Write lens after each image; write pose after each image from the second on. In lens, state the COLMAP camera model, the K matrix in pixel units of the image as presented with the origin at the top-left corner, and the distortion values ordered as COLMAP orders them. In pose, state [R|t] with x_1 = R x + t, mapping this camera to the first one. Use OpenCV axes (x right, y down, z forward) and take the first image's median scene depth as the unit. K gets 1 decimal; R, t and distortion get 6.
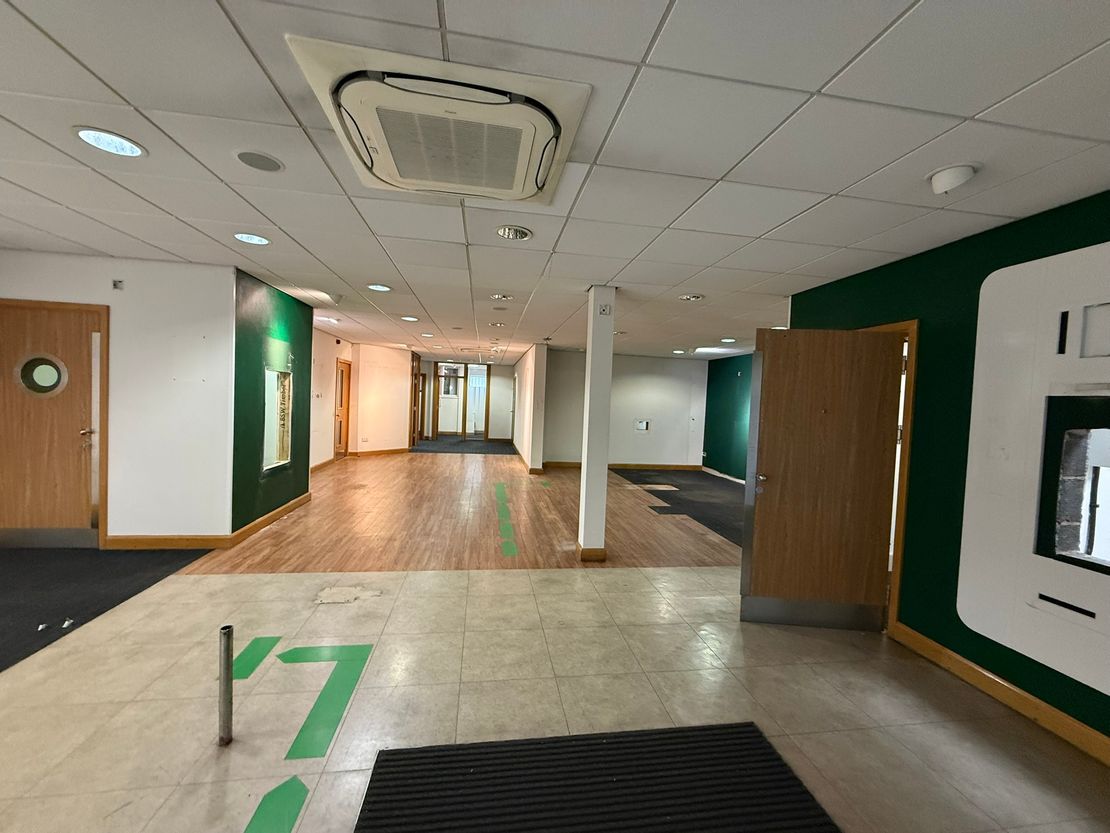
lens RADIAL K [[440.5, 0, 555.0], [0, 440.5, 416.5], [0, 0, 1]] dist [0.007043, -0.000058]
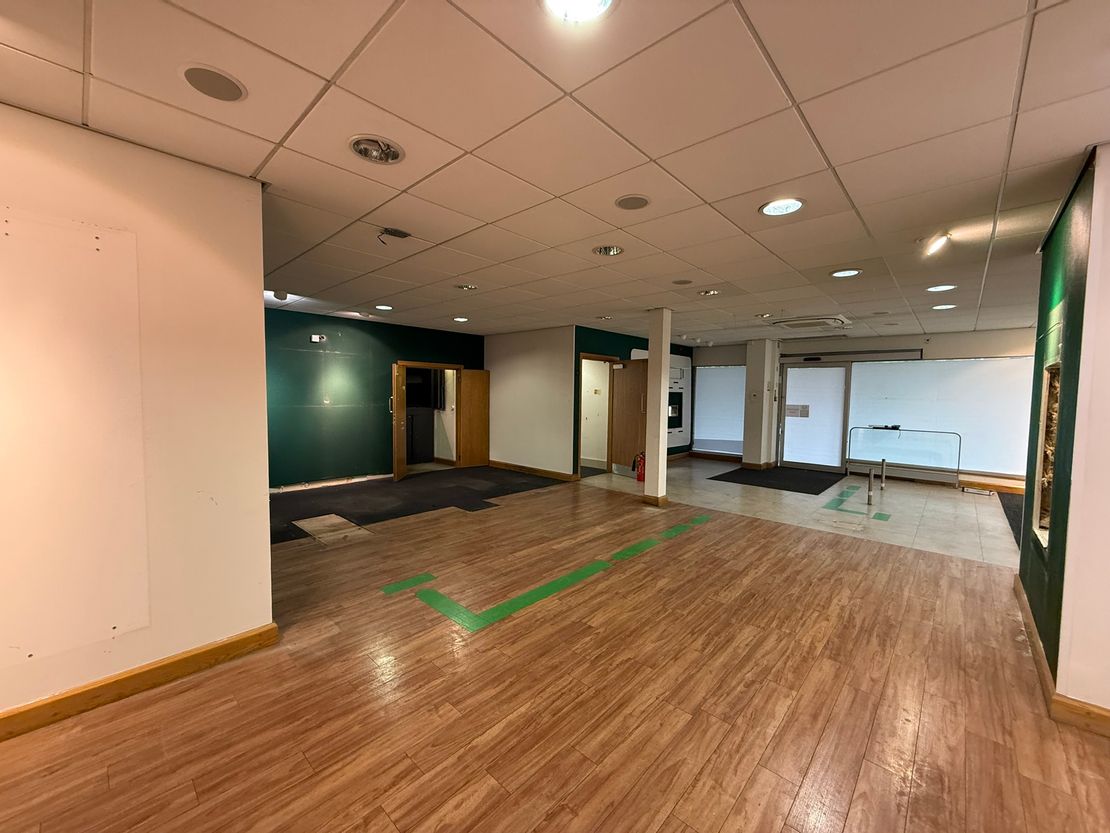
lens RADIAL K [[440.5, 0, 555.0], [0, 440.5, 416.5], [0, 0, 1]] dist [0.007043, -0.000058]
pose [[-0.618217, -0.095282, 0.780211, -0.778597], [-0.010180, 0.993513, 0.113266, -0.106885], [-0.785941, 0.062081, -0.615177, 2.075585]]
